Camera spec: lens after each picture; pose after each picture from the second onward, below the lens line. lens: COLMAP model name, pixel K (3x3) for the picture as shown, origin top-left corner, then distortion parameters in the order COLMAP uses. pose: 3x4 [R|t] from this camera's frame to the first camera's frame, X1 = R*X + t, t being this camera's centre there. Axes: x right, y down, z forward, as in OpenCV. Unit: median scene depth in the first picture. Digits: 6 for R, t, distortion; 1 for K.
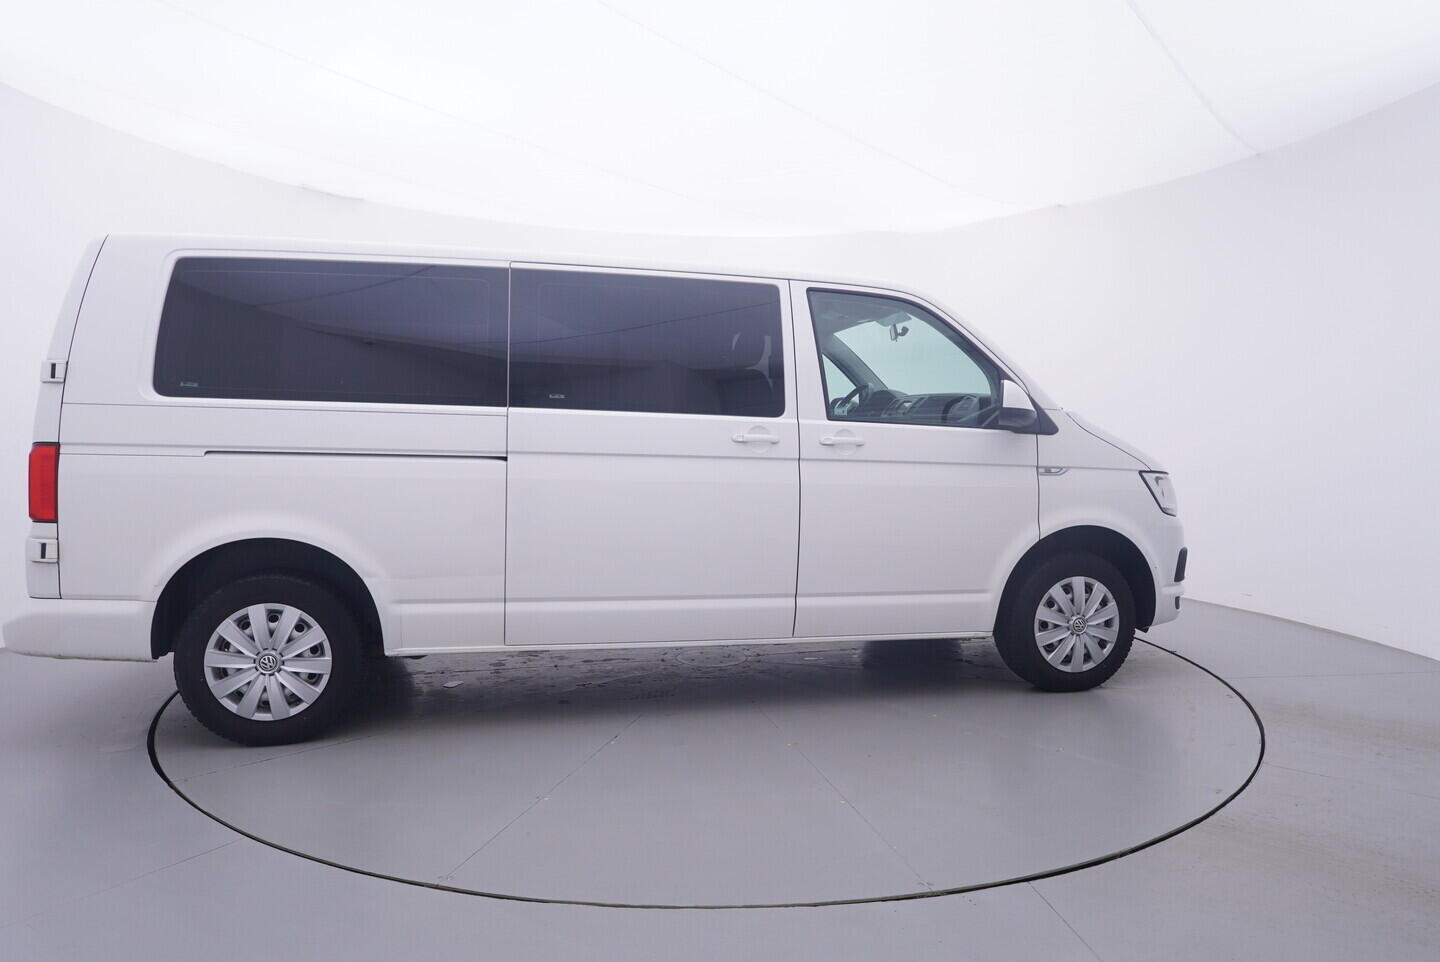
lens RADIAL K [[899.8, 0, 714.7], [0, 899.8, 479.6], [0, 0, 1]] dist [0.001184, 0.000772]
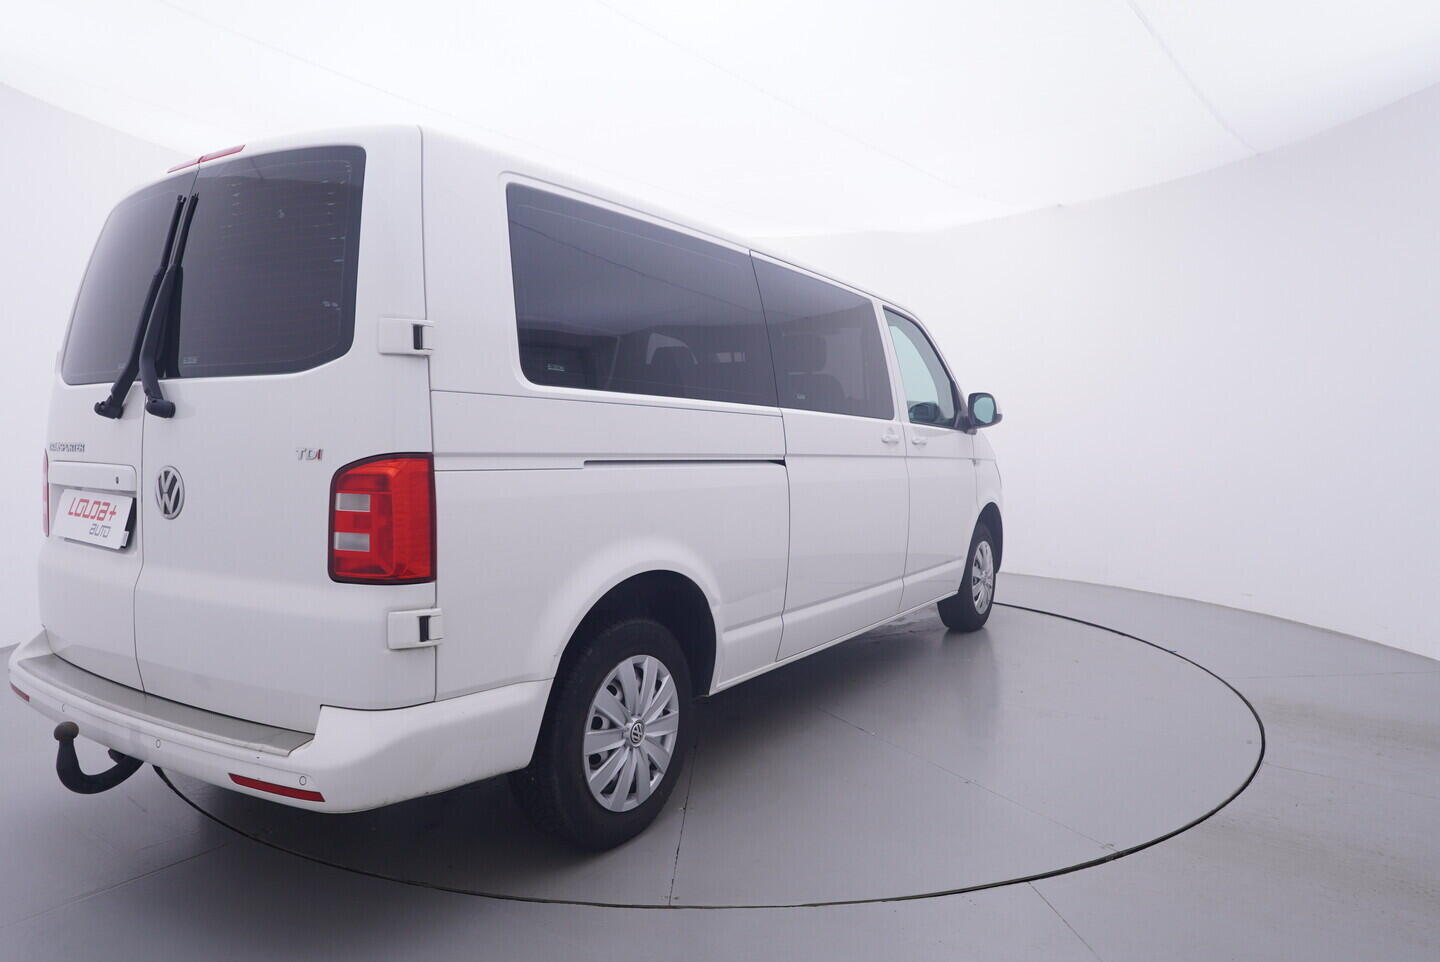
lens RADIAL K [[899.8, 0, 714.7], [0, 899.8, 479.6], [0, 0, 1]] dist [0.001184, 0.000772]
pose [[0.709776, -0.037769, 0.703414, -0.877665], [0.033626, 0.999240, 0.019723, -0.024203], [-0.703624, 0.009654, 0.710507, 0.356327]]
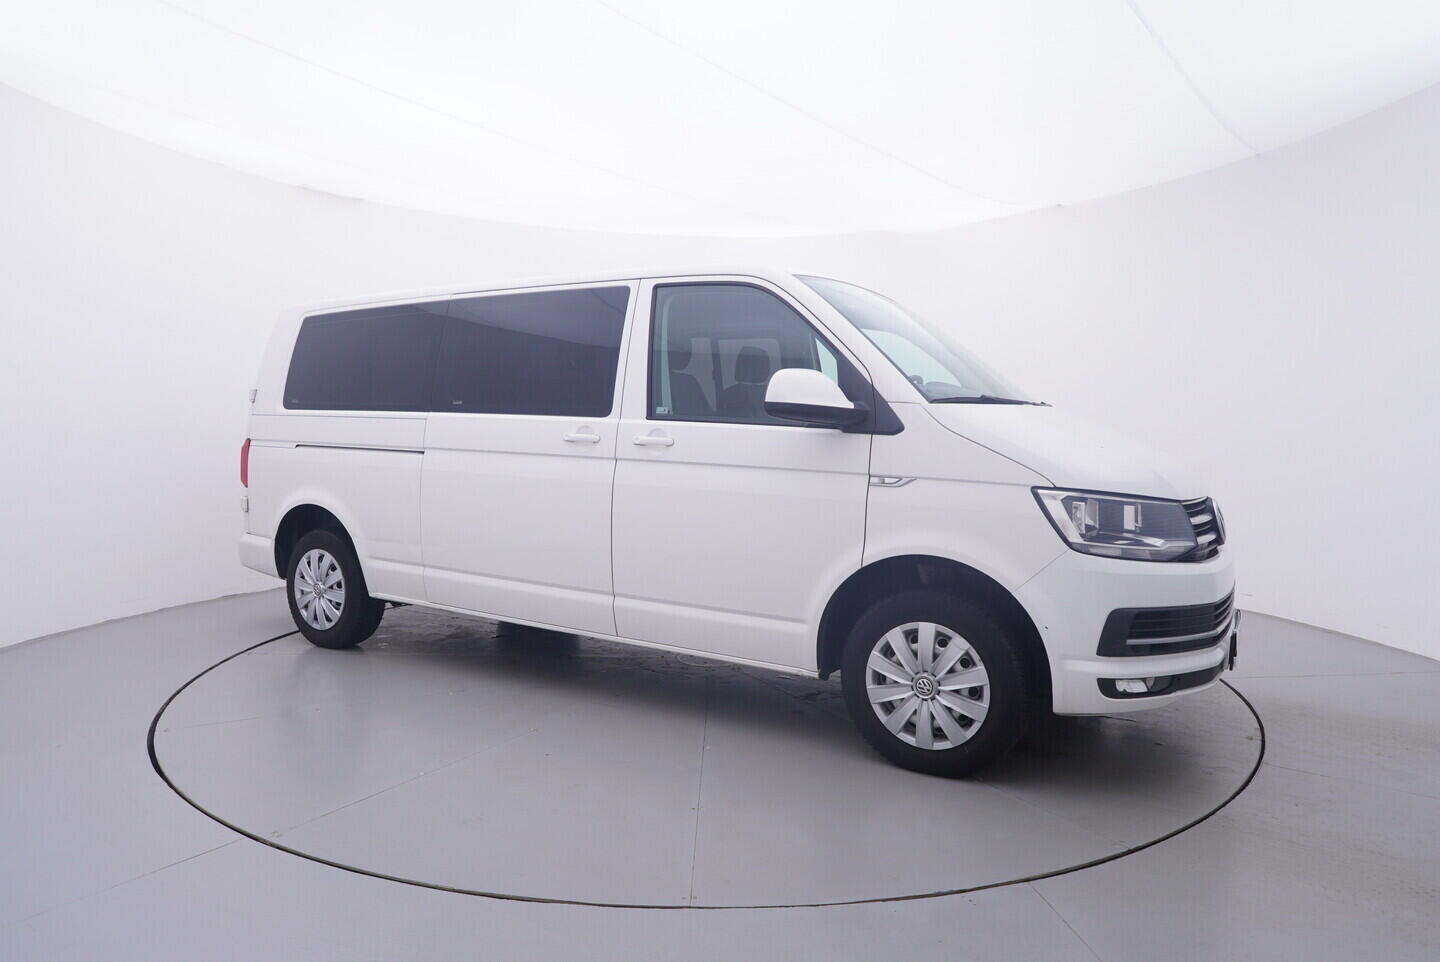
lens RADIAL K [[938.9, 0, 719.6], [0, 938.9, 530.1], [0, 0, 1]] dist [0.000944, 0.000229]
pose [[0.695585, 0.065362, -0.715464, 0.922162], [-0.056373, 0.997748, 0.036344, 0.012007], [0.716229, 0.015053, 0.697703, 0.351108]]
